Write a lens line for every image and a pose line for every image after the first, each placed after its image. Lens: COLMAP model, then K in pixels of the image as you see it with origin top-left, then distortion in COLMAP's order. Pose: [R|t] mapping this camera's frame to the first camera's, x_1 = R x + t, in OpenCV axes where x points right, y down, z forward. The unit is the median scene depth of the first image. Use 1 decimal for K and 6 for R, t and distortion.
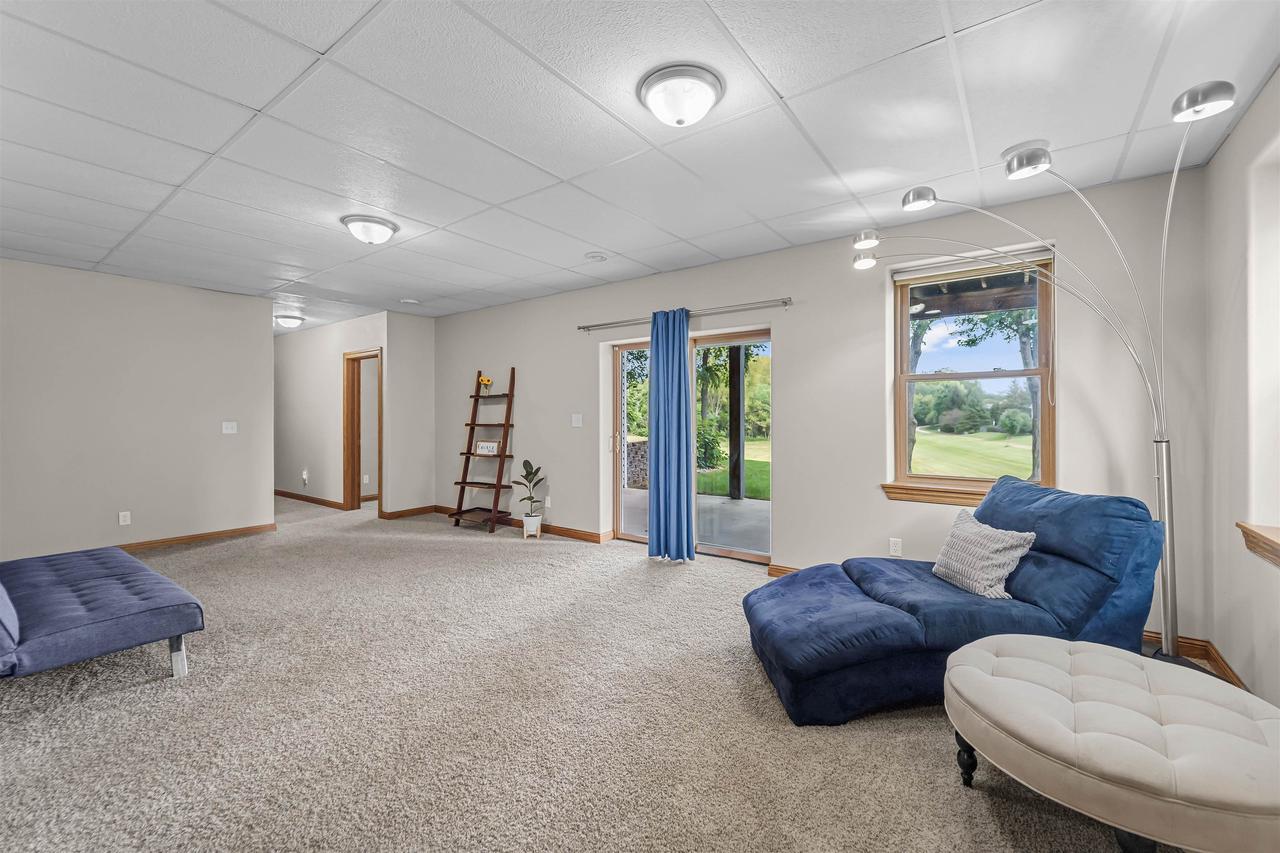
lens RADIAL K [[516.0, 0, 640.0], [0, 516.0, 426.5], [0, 0, 1]] dist [0.001546, -0.000130]
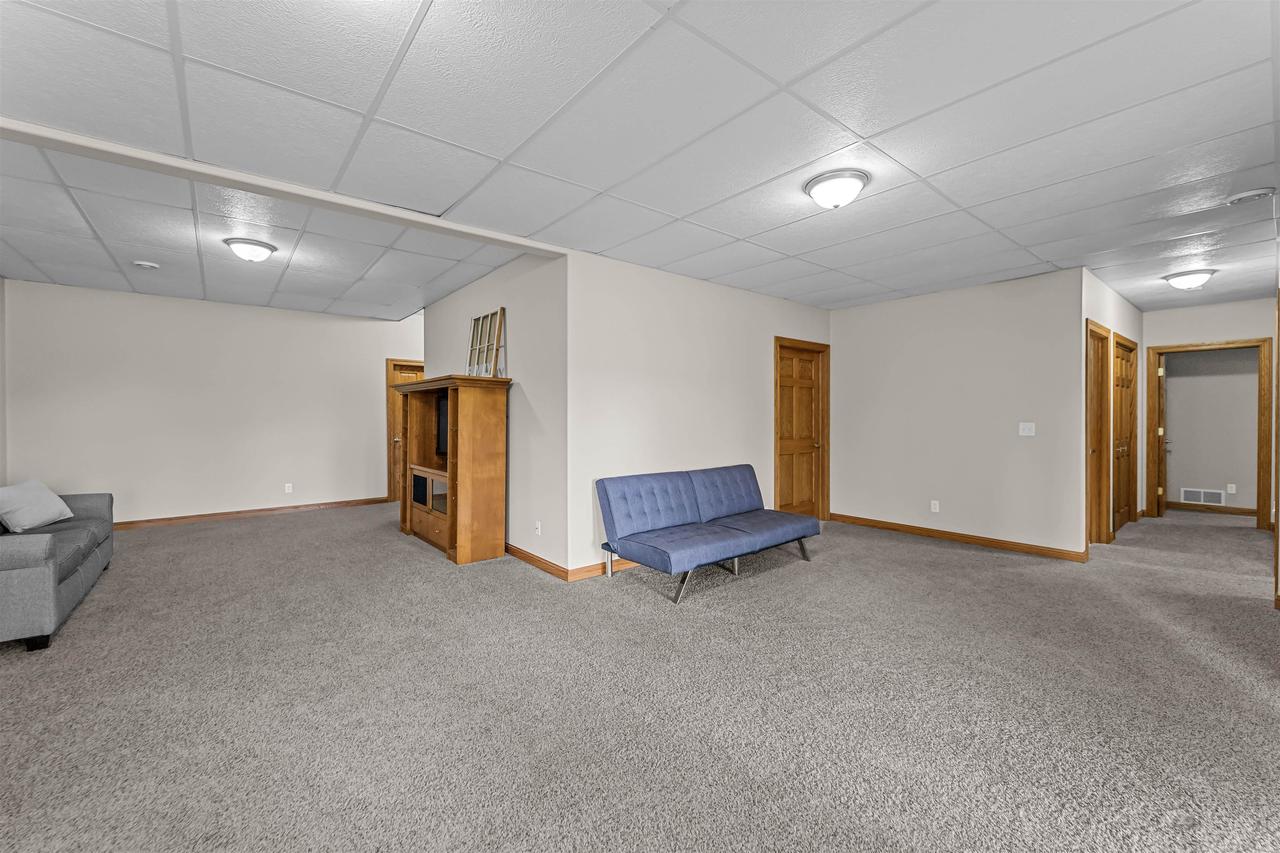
lens RADIAL K [[516.0, 0, 640.0], [0, 516.0, 426.5], [0, 0, 1]] dist [0.001546, -0.000130]
pose [[-0.252388, 0.024288, -0.967321, 0.467093], [-0.014069, 0.999487, 0.028767, -0.037944], [0.967524, 0.020870, -0.251917, 1.191061]]
